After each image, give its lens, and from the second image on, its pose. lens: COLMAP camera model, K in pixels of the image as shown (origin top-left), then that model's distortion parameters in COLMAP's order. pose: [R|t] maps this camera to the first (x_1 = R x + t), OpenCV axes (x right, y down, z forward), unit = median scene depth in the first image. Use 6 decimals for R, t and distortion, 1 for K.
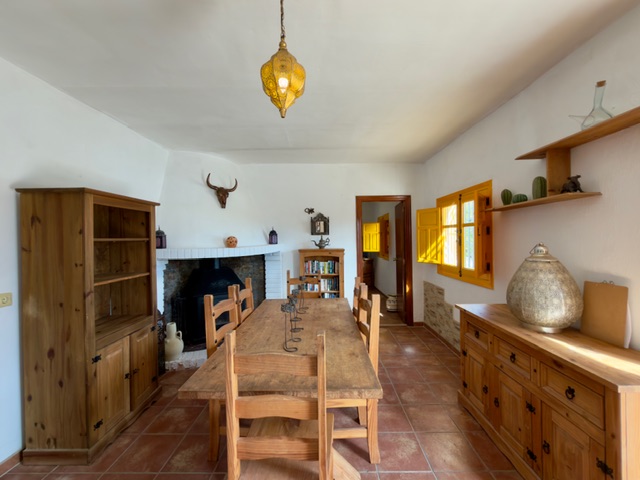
lens RADIAL K [[273.3, 0, 320.0], [0, 273.3, 240.0], [0, 0, 1]] dist [0.001093, 0.000129]
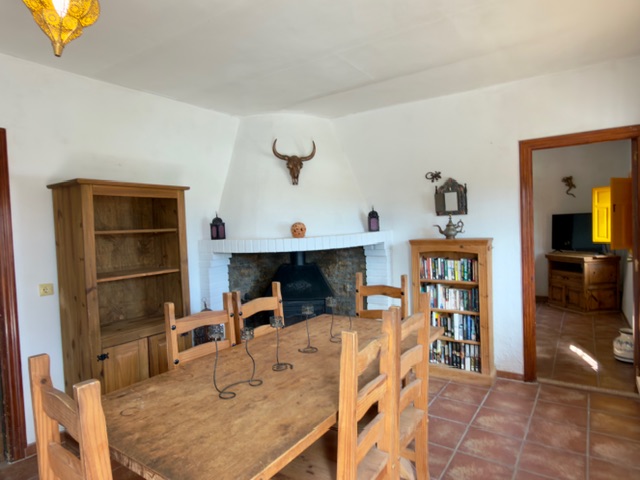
lens RADIAL K [[387.5, 0, 320.0], [0, 387.5, 240.0], [0, 0, 1]] dist [-0.007474, -0.001206]
pose [[0.824209, 0.003714, -0.566273, 0.270955], [0.023503, 0.998893, 0.040760, -0.006393], [0.565797, -0.046904, 0.823209, 0.158901]]
